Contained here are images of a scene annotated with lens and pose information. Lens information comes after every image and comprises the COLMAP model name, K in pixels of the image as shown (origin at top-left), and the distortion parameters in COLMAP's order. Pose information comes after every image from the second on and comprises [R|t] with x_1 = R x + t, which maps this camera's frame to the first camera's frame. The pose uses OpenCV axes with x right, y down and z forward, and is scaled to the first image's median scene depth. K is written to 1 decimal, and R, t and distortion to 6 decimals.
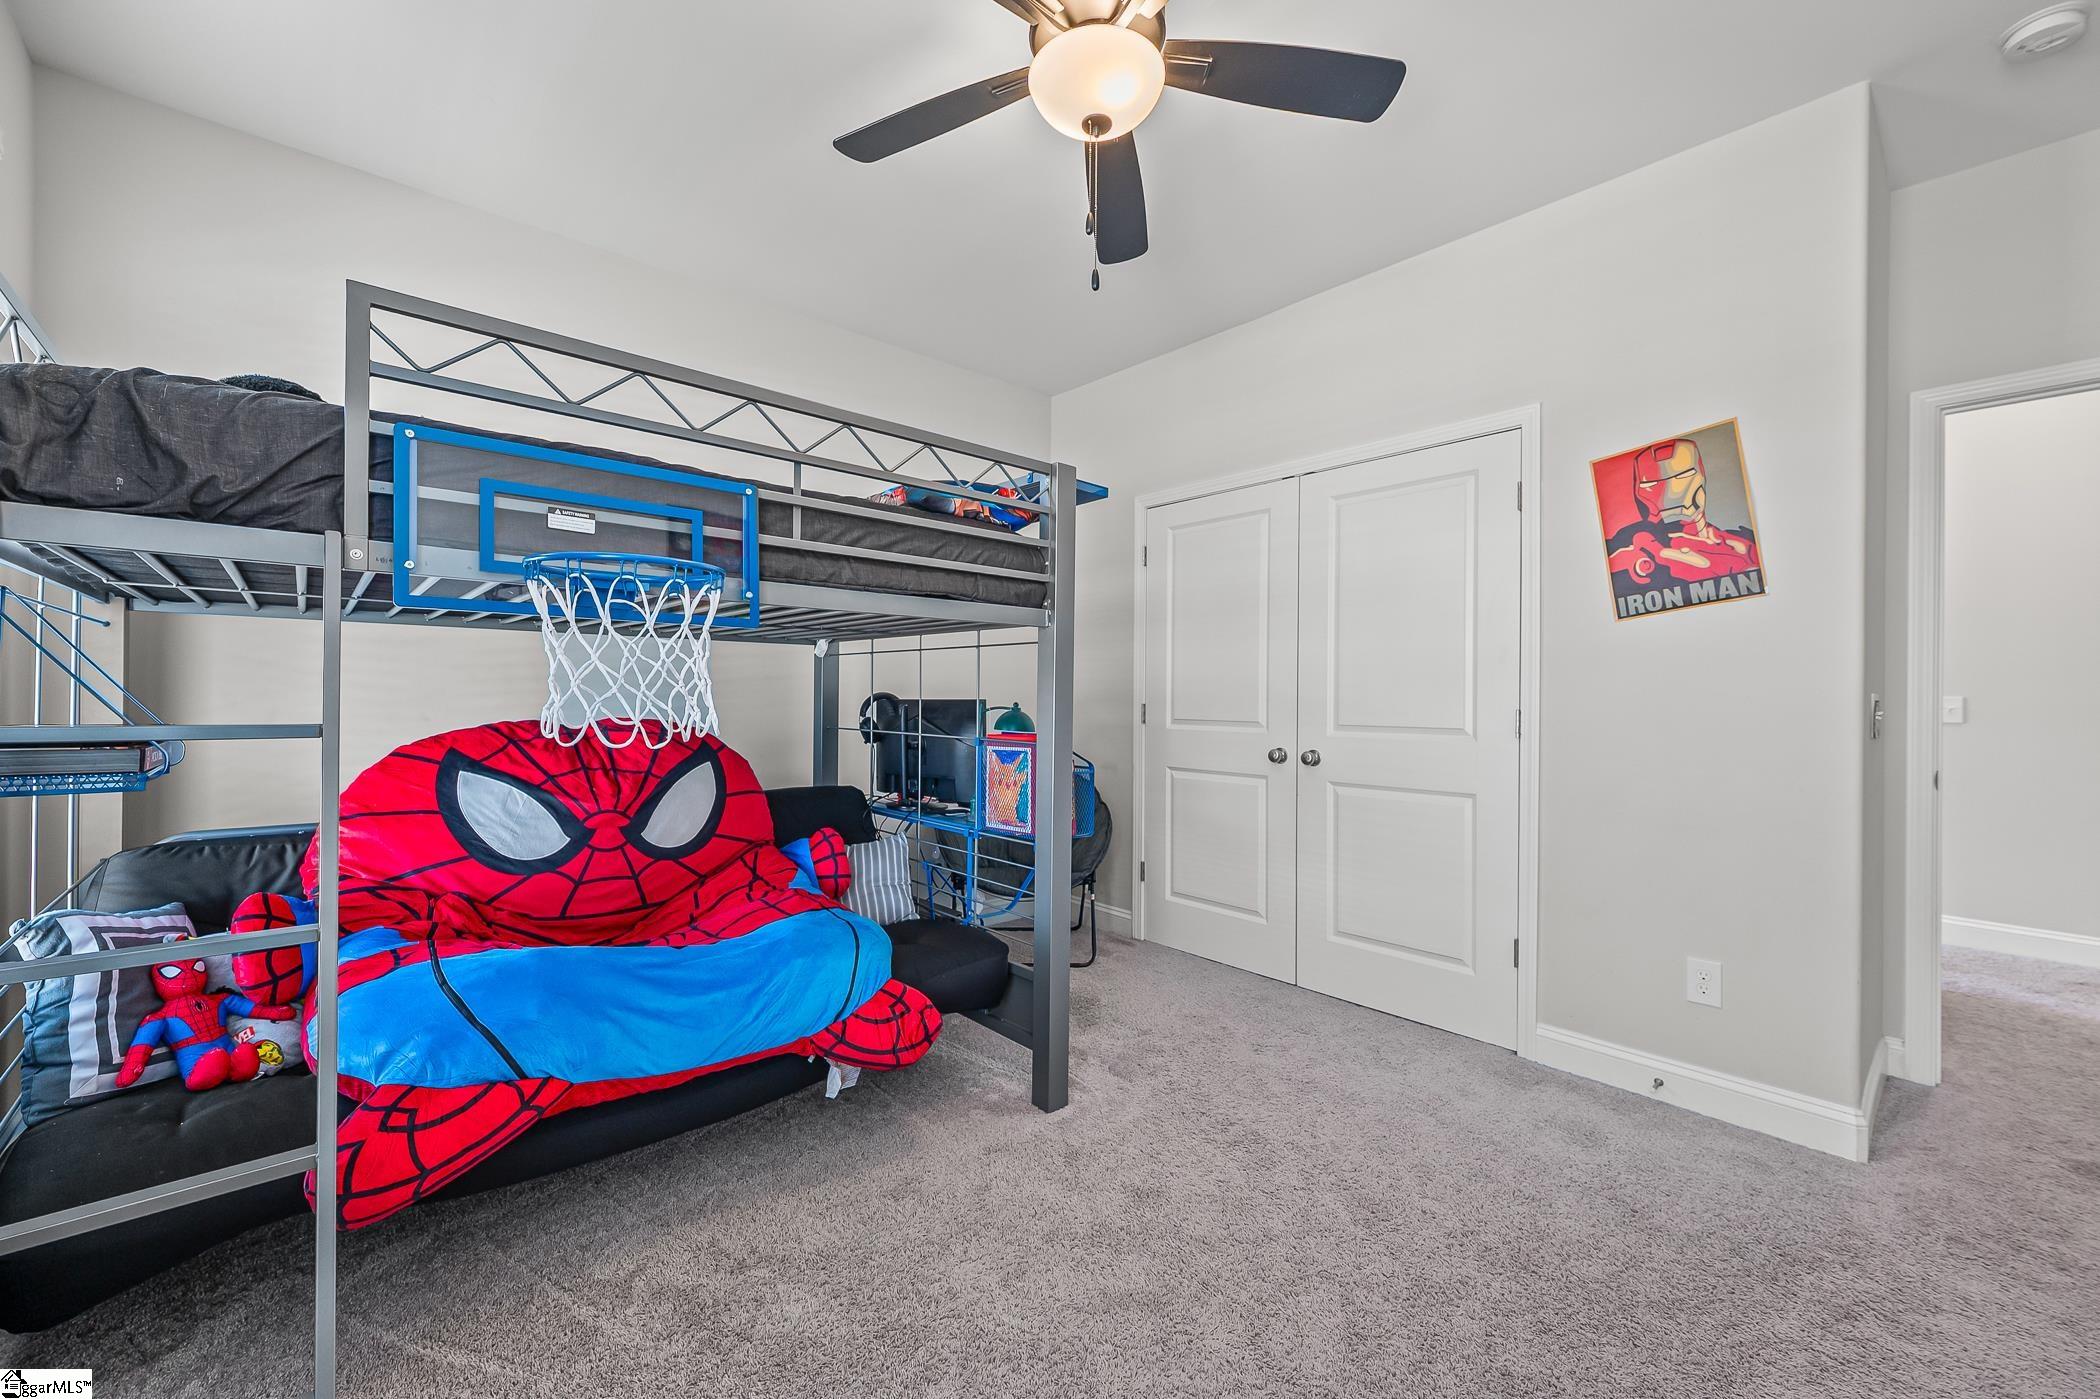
lens RADIAL K [[830.7, 0, 1050.0], [0, 830.7, 699.5], [0, 0, 1]] dist [0.000582, -0.000105]
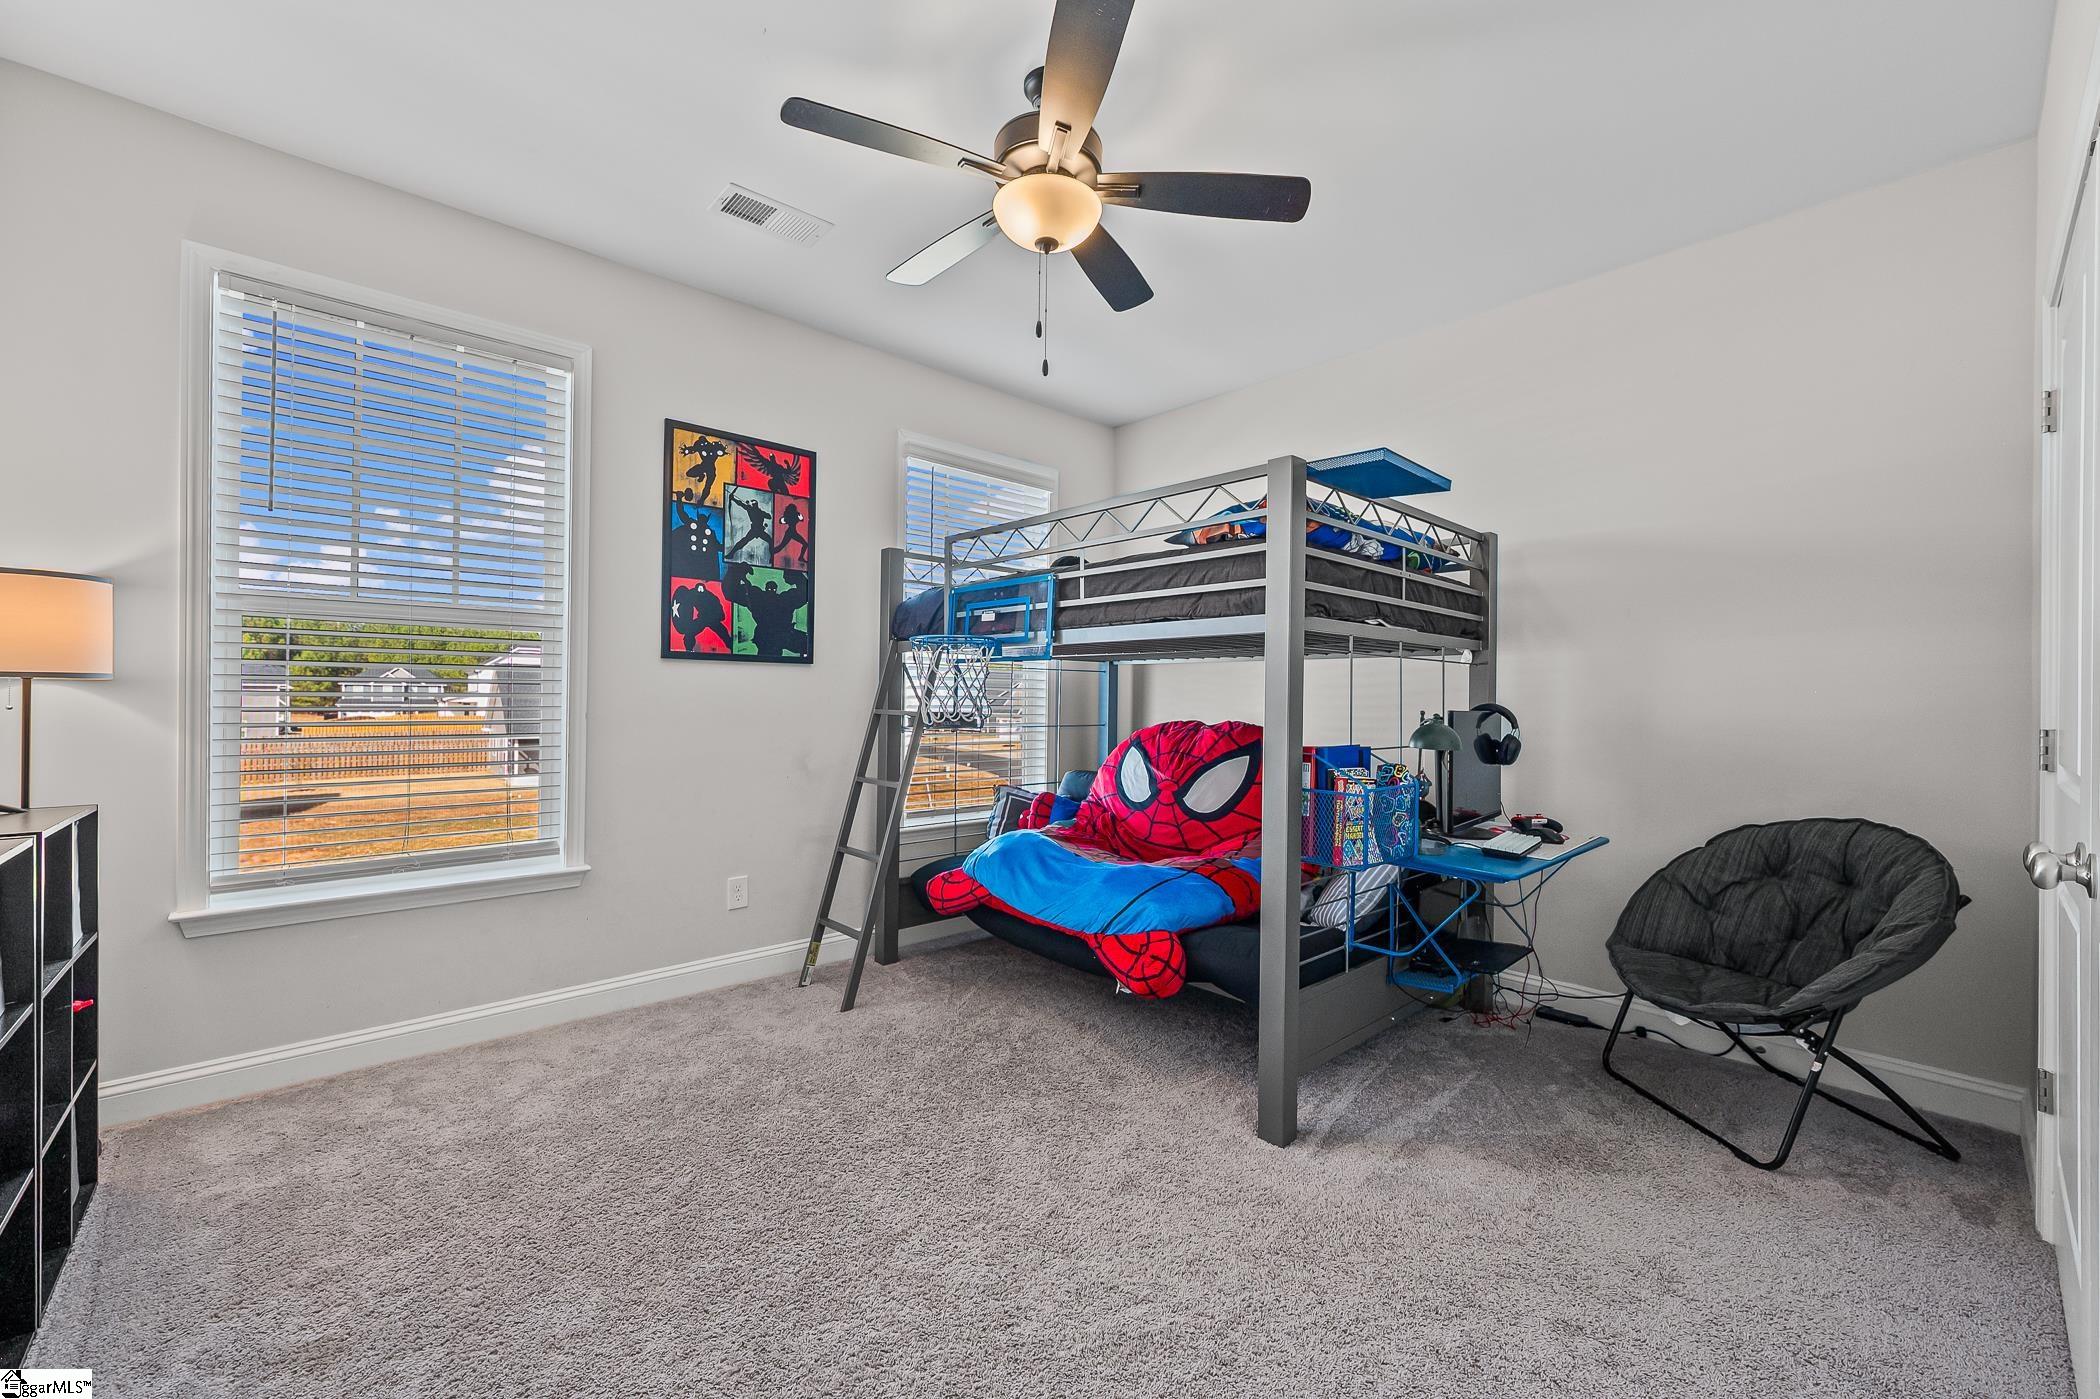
lens RADIAL K [[830.7, 0, 1050.0], [0, 830.7, 699.5], [0, 0, 1]] dist [0.000582, -0.000105]
pose [[0.011860, -0.006810, -0.999906, 1.137146], [-0.017350, 0.999825, -0.007015, 0.002213], [0.999779, 0.017432, 0.011740, 0.873878]]
